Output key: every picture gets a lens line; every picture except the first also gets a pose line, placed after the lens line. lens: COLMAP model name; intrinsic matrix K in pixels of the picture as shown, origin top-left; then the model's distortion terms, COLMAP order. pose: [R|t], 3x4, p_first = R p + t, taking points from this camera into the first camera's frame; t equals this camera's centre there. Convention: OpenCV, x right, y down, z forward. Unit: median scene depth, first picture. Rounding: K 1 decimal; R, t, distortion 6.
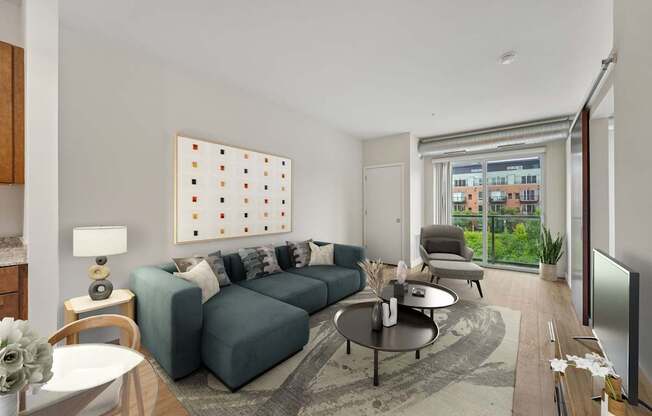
lens RADIAL K [[266.5, 0, 329.8], [0, 266.5, 207.9], [0, 0, 1]] dist [0.009302, 0.000615]
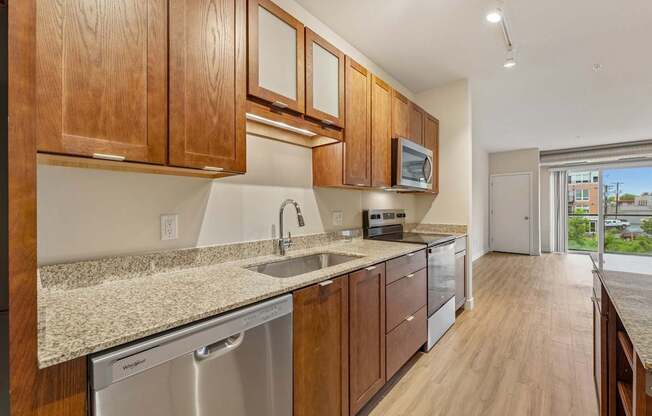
lens RADIAL K [[266.5, 0, 331.1], [0, 266.5, 208.0], [0, 0, 1]] dist [0.009302, 0.000615]
pose [[0.998450, 0.002445, -0.055609, -0.069716], [-0.002535, 0.999996, -0.001549, 0.000506], [0.055605, 0.001688, 0.998451, -0.036217]]
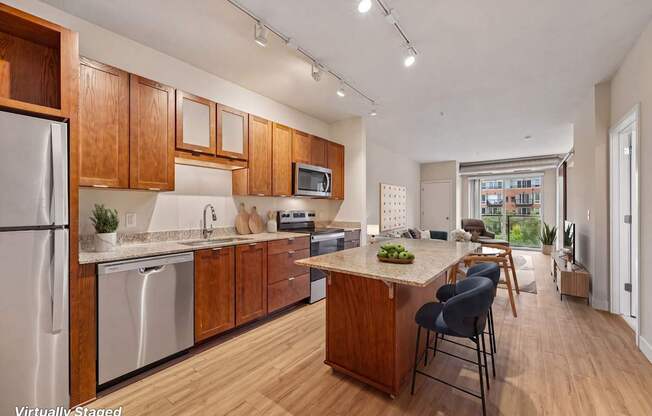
lens RADIAL K [[266.5, 0, 329.8], [0, 266.5, 209.3], [0, 0, 1]] dist [0.009302, 0.000615]
pose [[0.999879, 0.005316, 0.014632, -0.051507], [-0.005288, 0.999984, -0.001955, 0.000380], [-0.014642, 0.001877, 0.999891, -0.060225]]
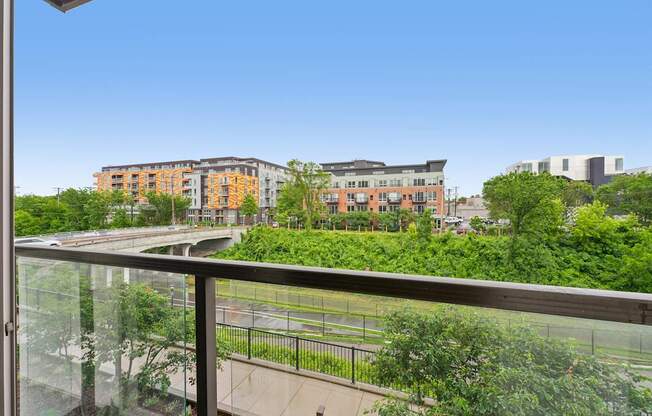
lens RADIAL K [[266.5, 0, 328.6], [0, 266.5, 208.2], [0, 0, 1]] dist [0.009302, 0.000615]
pose [[0.952086, -0.000366, 0.305830, 0.081164], [0.000848, 0.999999, -0.001443, 0.001821], [-0.305829, 0.001633, 0.952085, 0.106762]]
